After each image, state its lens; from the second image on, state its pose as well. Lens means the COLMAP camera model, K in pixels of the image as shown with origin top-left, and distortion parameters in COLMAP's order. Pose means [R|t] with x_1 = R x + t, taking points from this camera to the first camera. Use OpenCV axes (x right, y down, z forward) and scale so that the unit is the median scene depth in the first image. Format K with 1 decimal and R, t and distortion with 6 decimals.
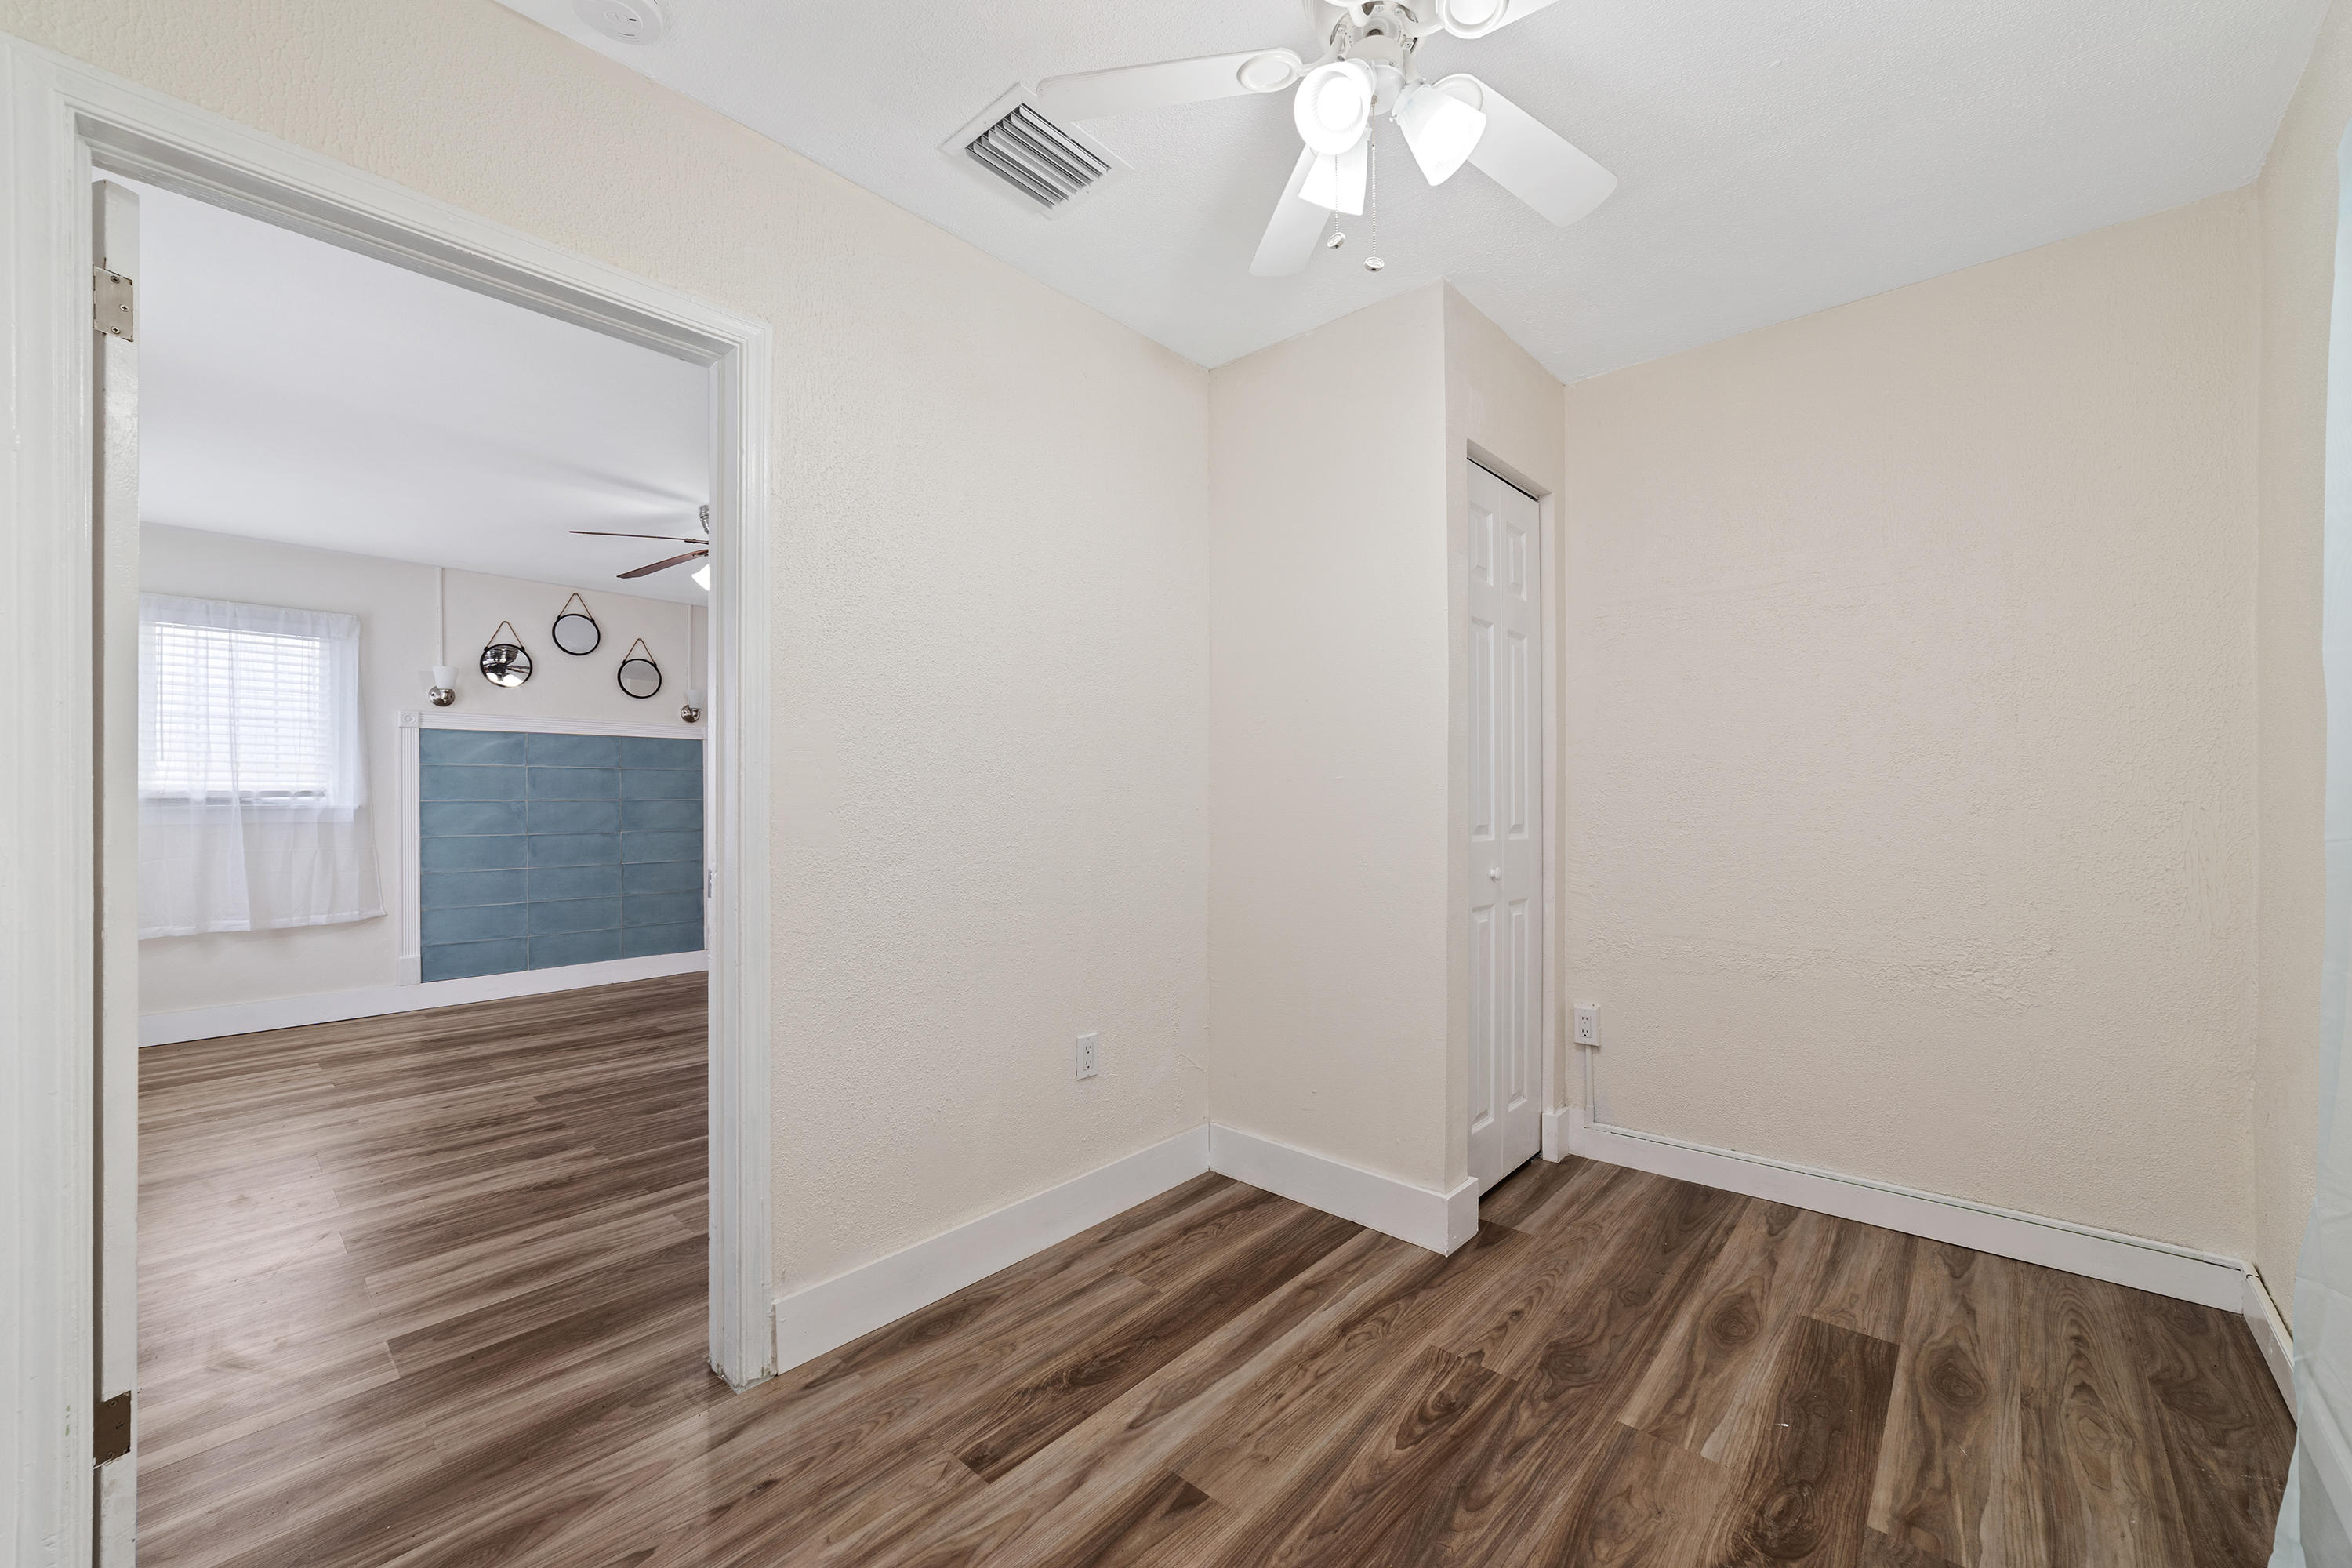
lens RADIAL K [[896.9, 0, 1148.3], [0, 896.9, 795.5], [0, 0, 1]] dist [0.000581, 0.000192]
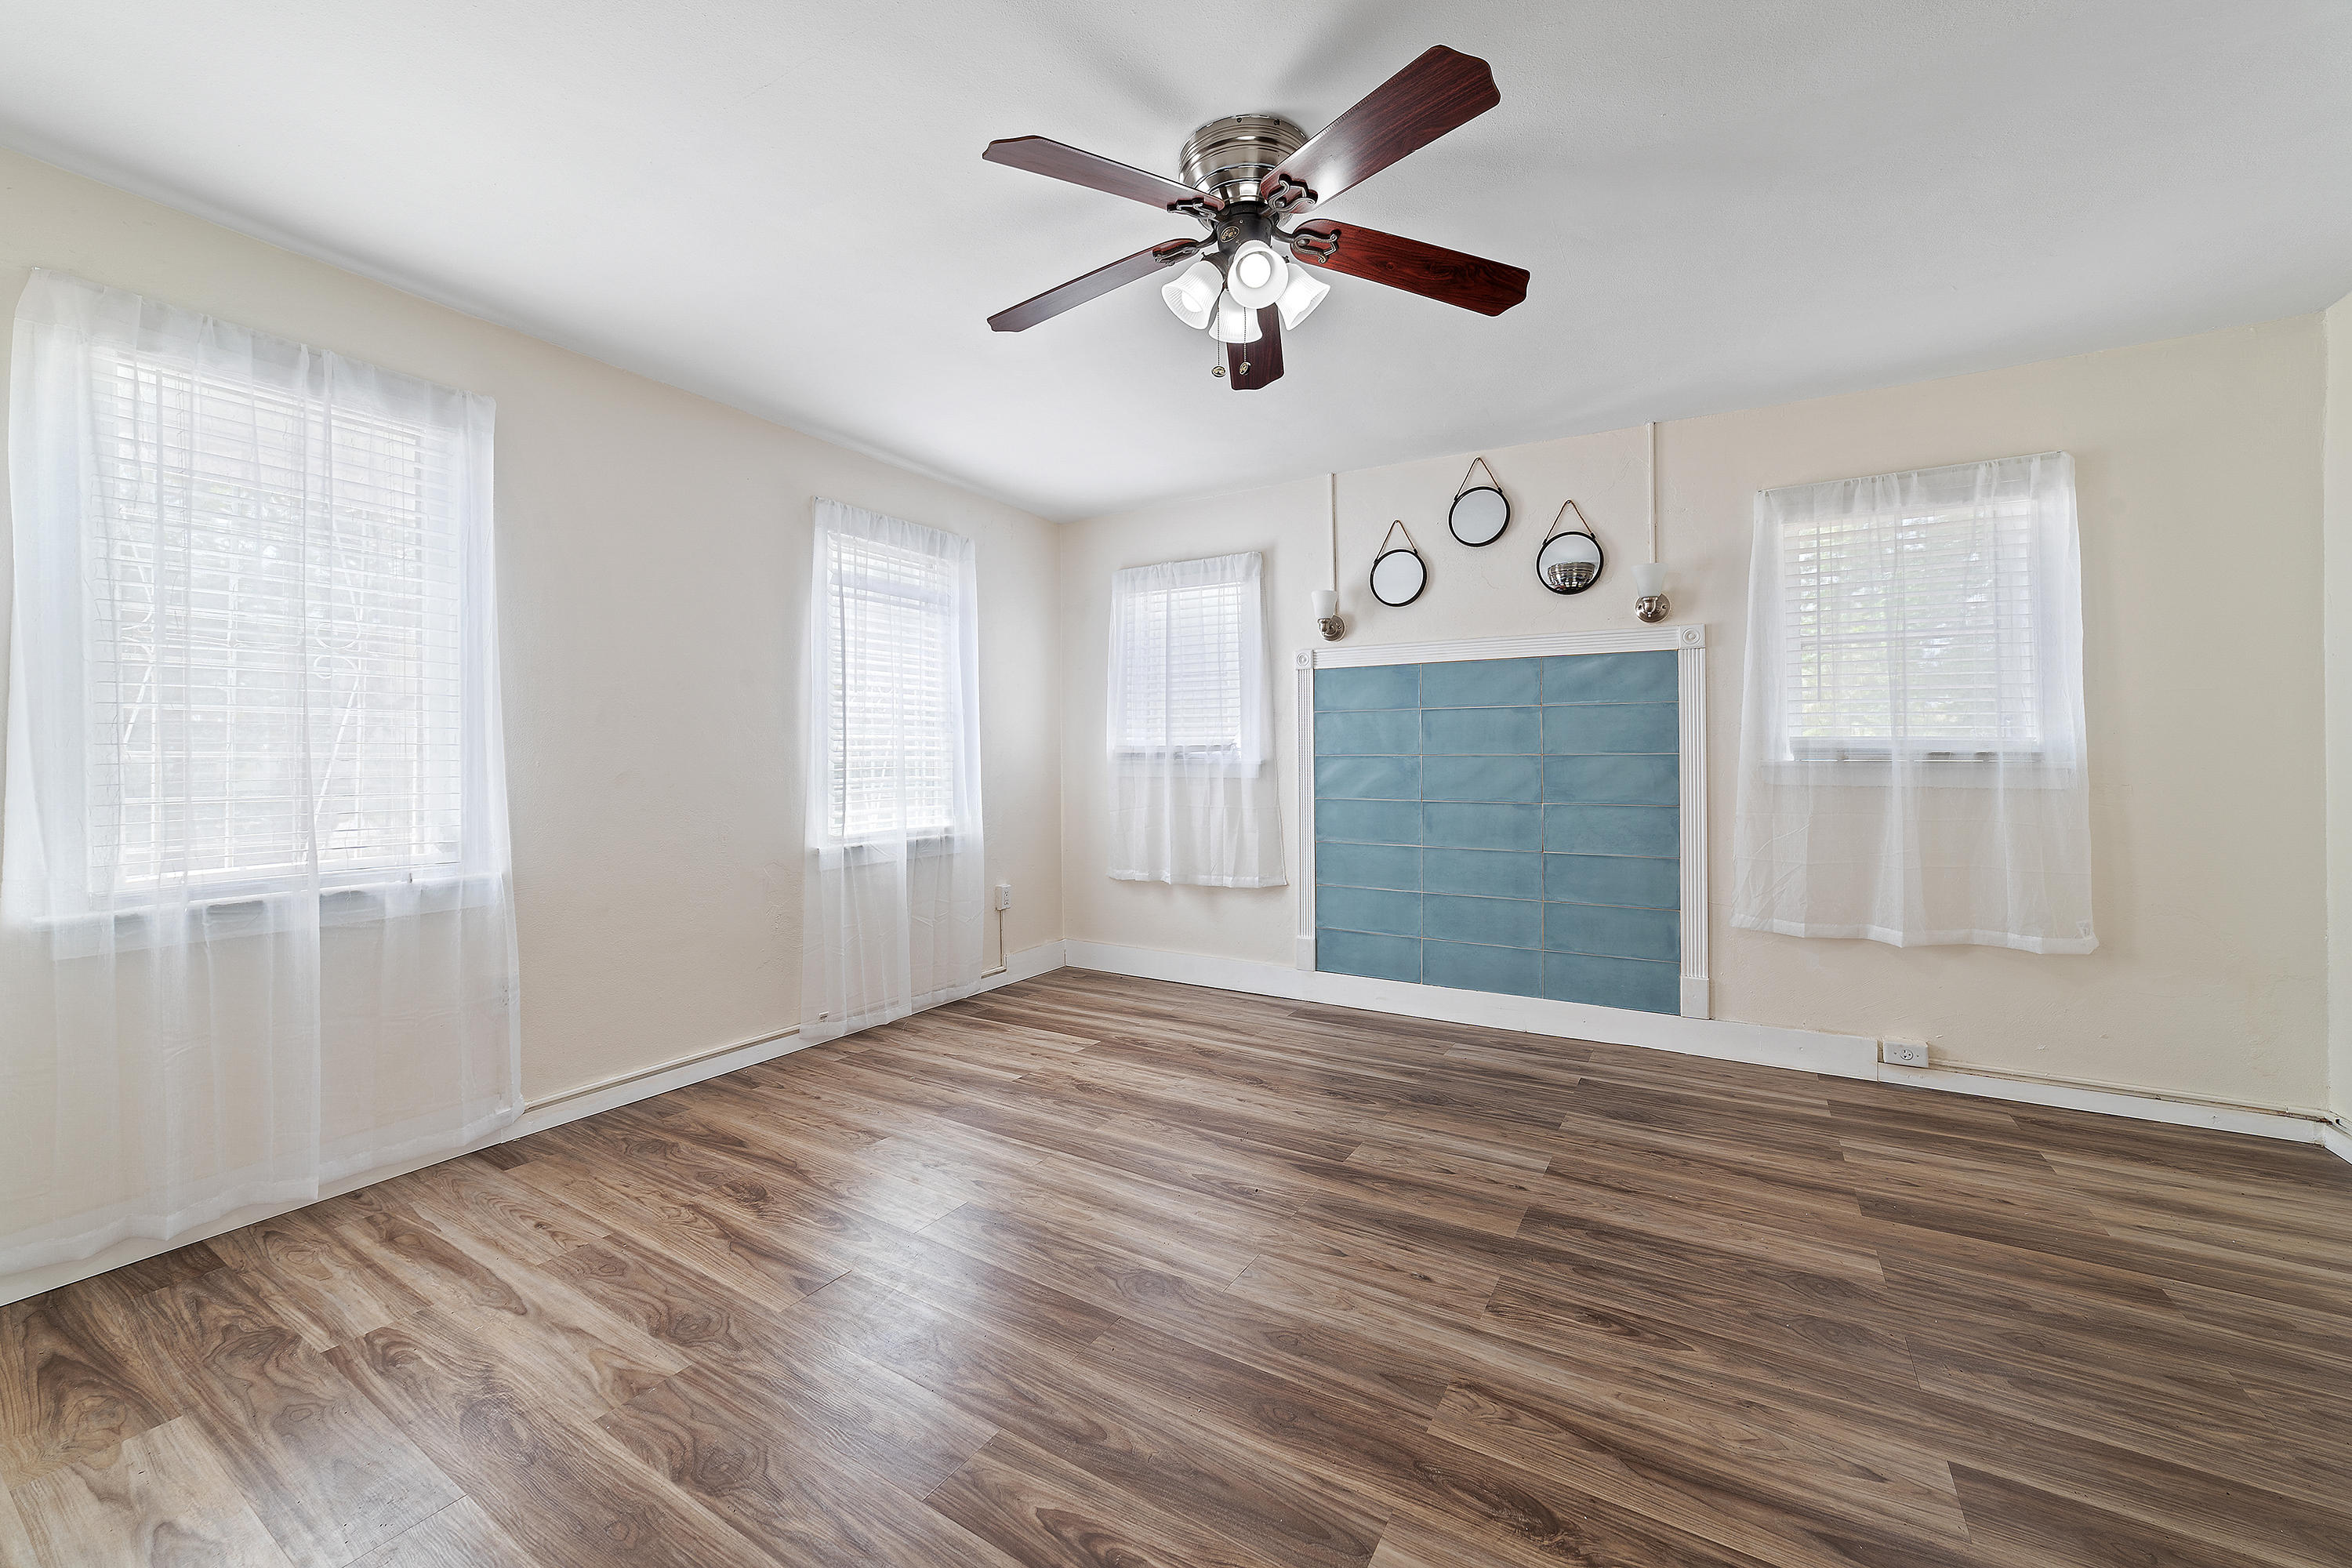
lens RADIAL K [[915.2, 0, 1176.1], [0, 915.2, 753.1], [0, 0, 1]] dist [-0.023583, 0.007266]
pose [[0.211574, -0.000369, -0.977362, 0.003516], [0.006275, 0.999980, 0.000981, 0.002009], [0.977342, -0.006340, 0.211572, 0.693438]]
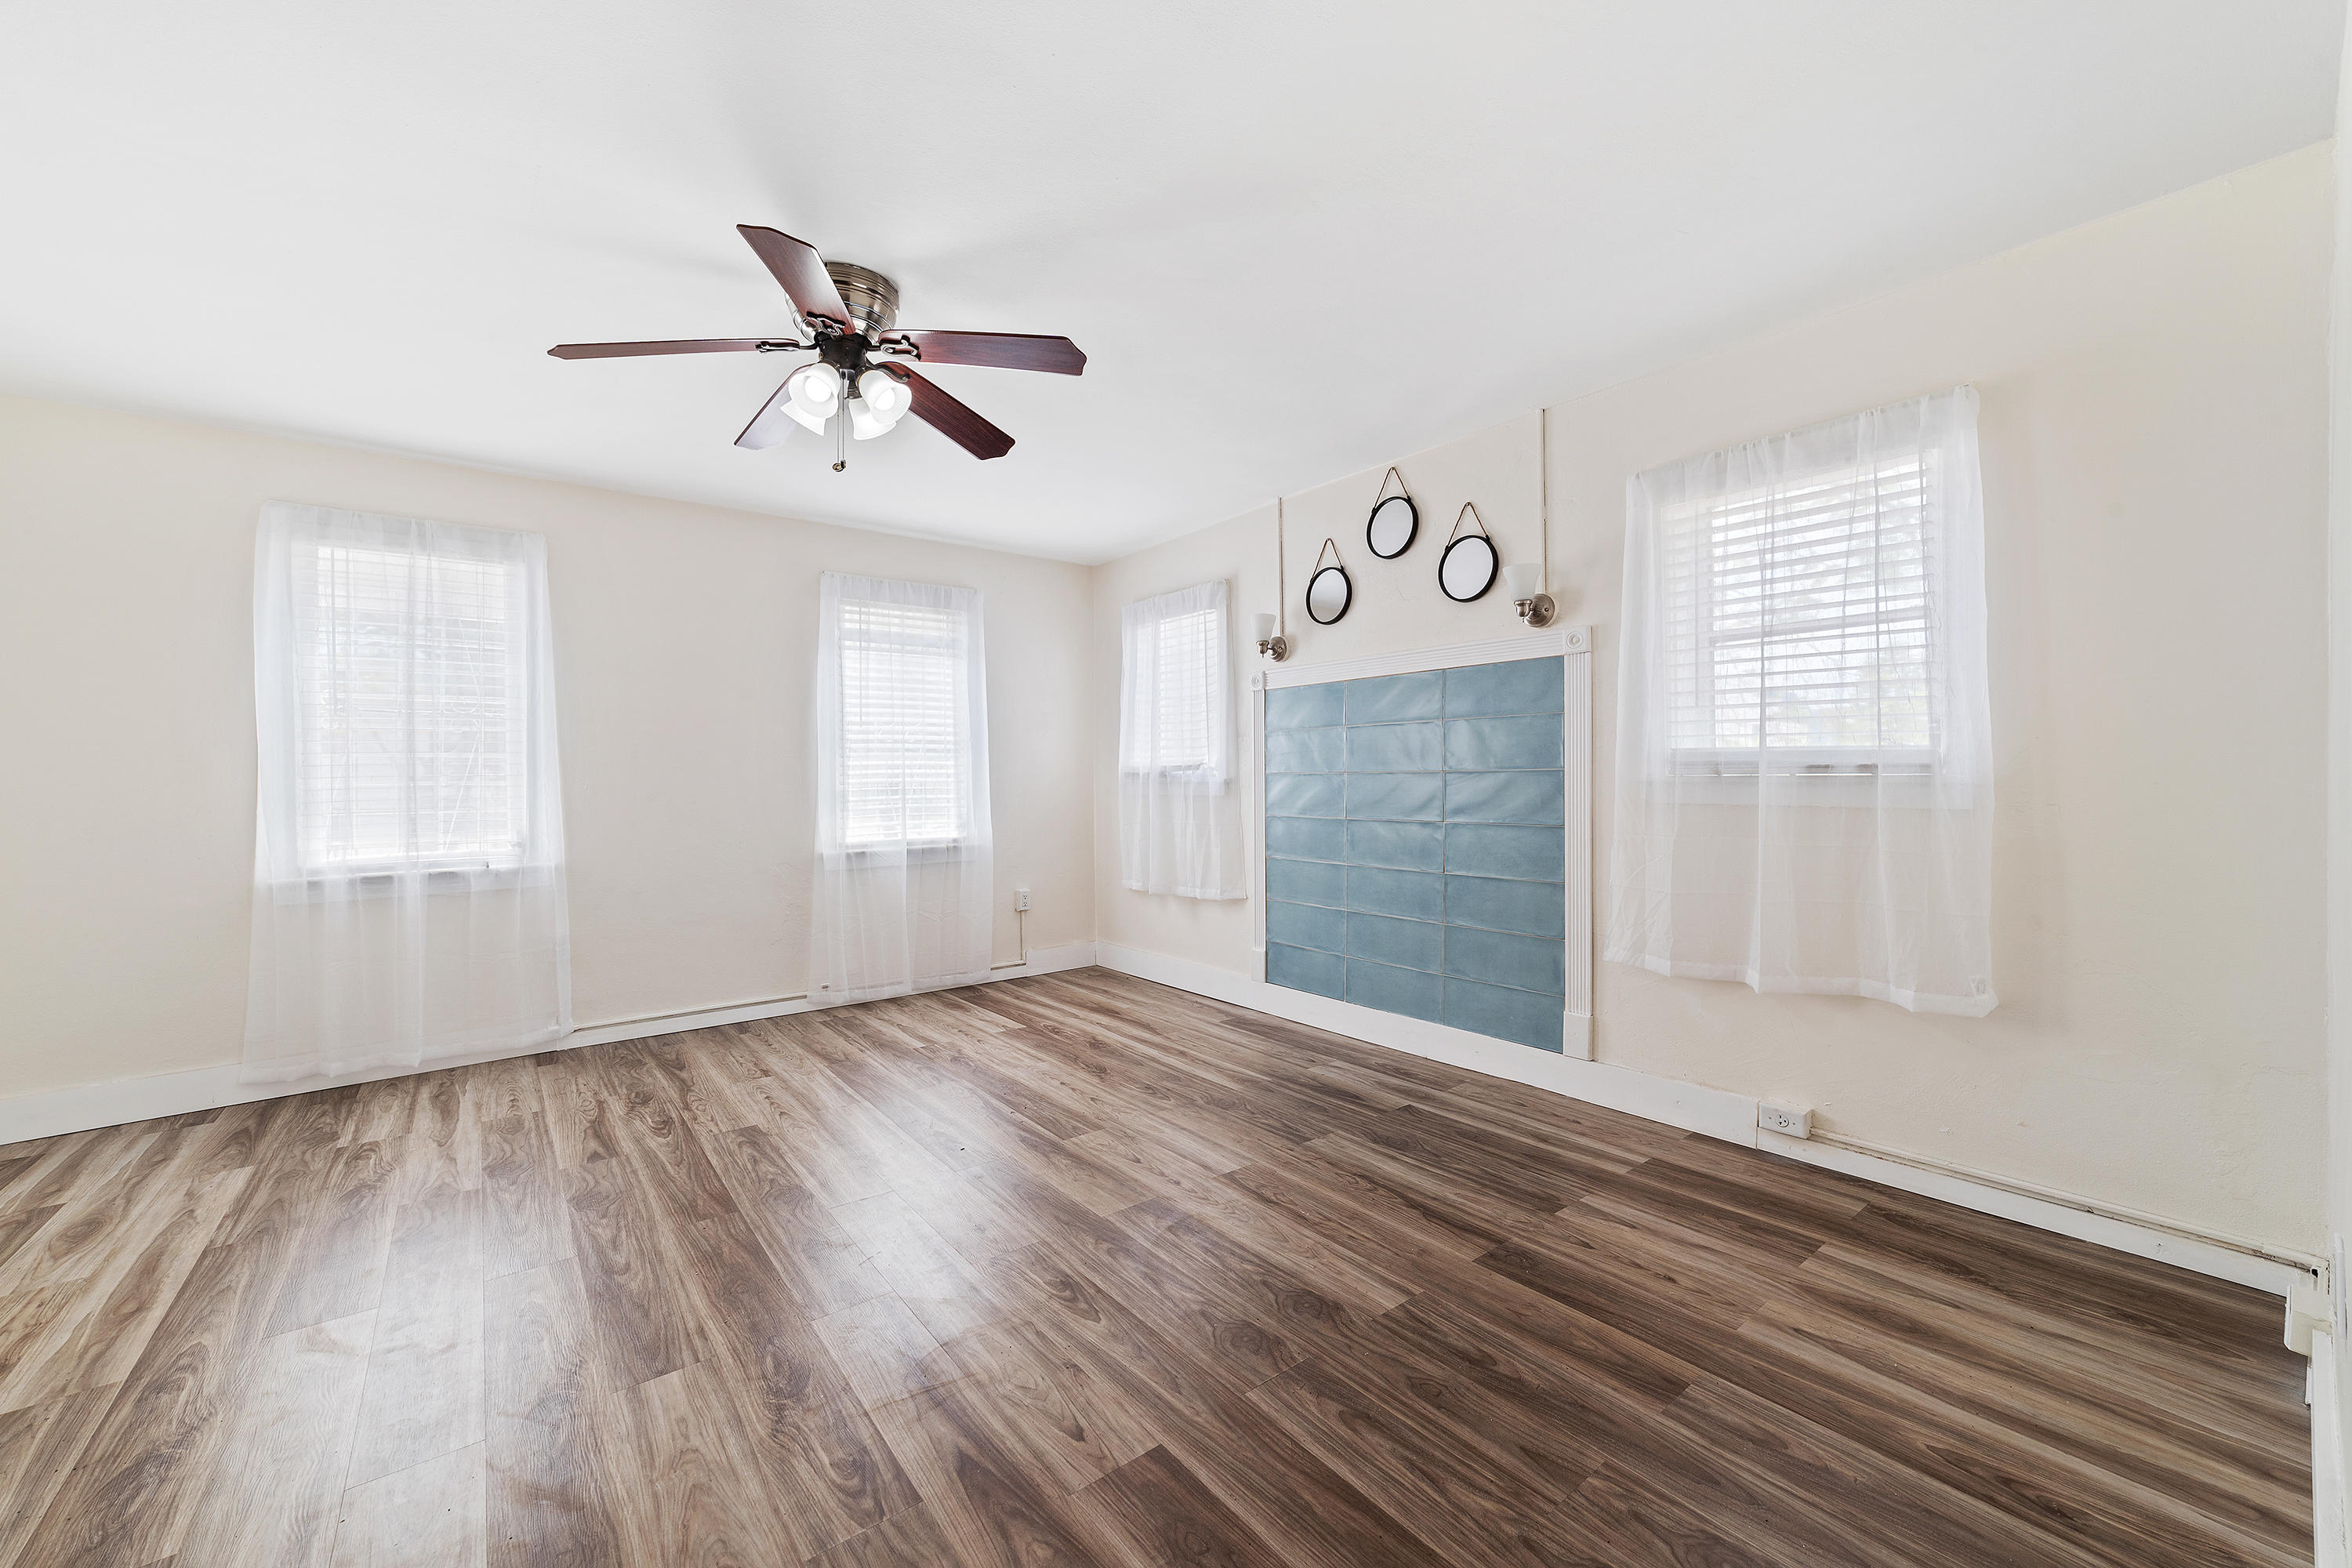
lens RADIAL K [[908.3, 0, 1178.5], [0, 908.3, 775.2], [0, 0, 1]] dist [-0.027020, 0.009534]
pose [[-0.146996, 0.006387, -0.989117, 0.074462], [0.018373, 0.999824, 0.003725, 0.002481], [0.988966, -0.017625, -0.147087, 1.053454]]
